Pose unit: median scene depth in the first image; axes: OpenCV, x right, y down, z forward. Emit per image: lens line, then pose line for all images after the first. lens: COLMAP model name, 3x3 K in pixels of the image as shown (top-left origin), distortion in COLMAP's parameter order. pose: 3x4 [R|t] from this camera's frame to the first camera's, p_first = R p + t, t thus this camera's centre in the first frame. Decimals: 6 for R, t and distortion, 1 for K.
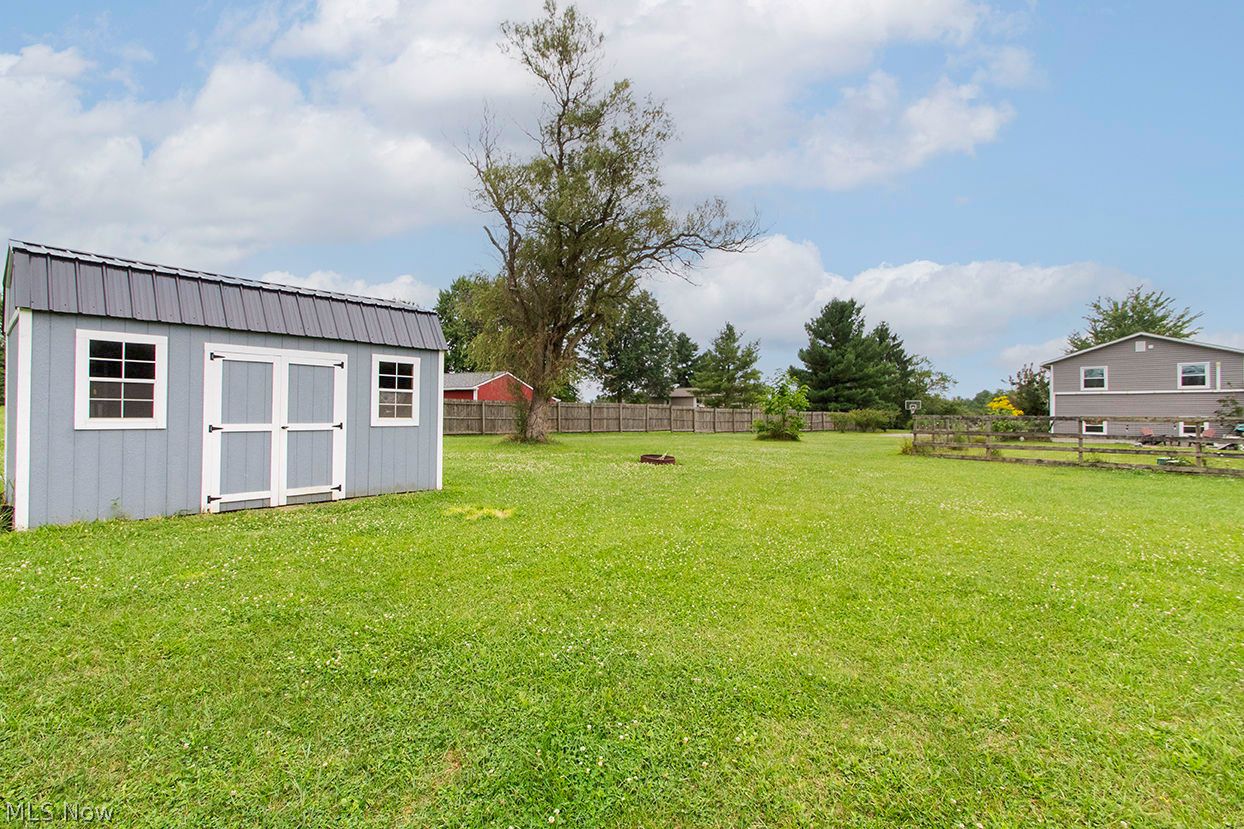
lens RADIAL K [[579.3, 0, 608.1], [0, 579.3, 409.7], [0, 0, 1]] dist [0.002996, -0.000235]
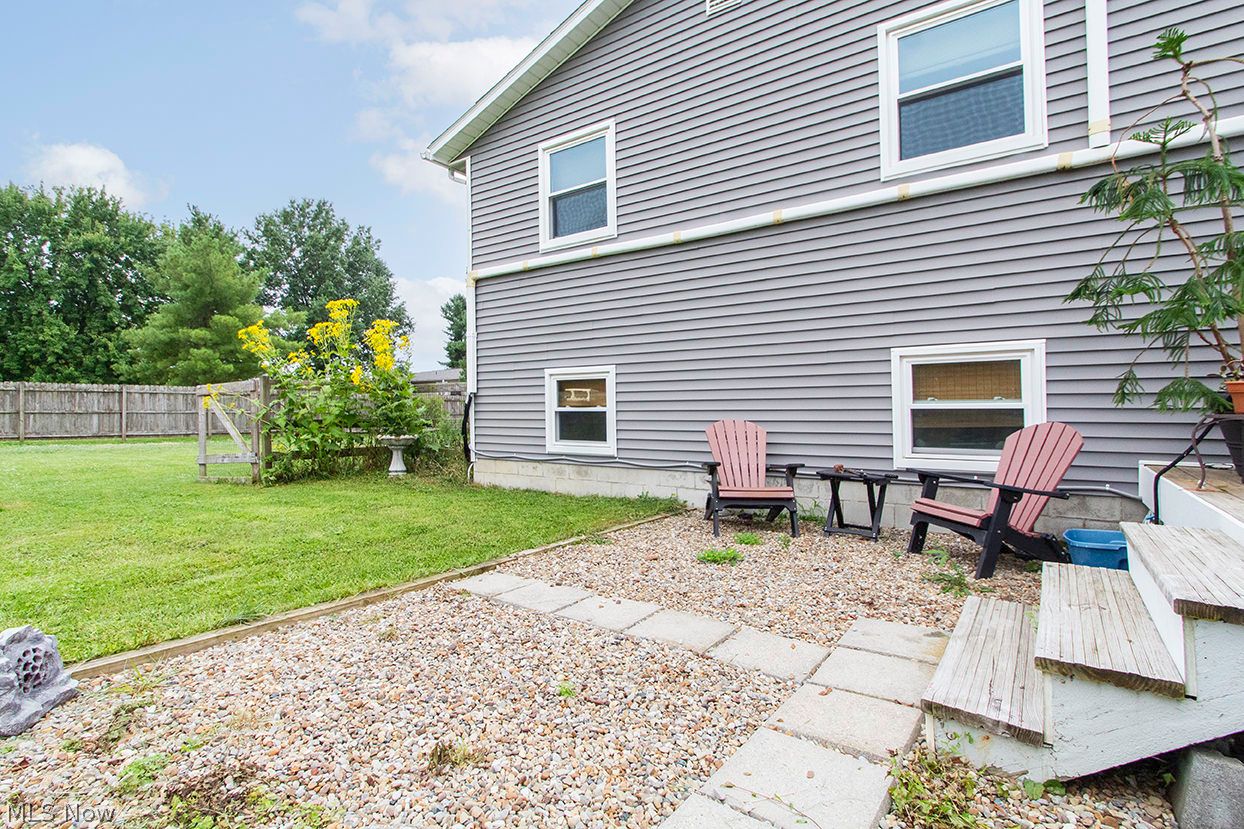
lens RADIAL K [[617.5, 0, 600.9], [0, 617.5, 391.0], [0, 0, 1]] dist [0.002996, 0.000190]
pose [[0.996301, -0.004855, 0.085795, 0.789442], [0.007077, 0.999647, -0.025610, 0.025359], [-0.085640, 0.026123, 0.995984, 0.742544]]
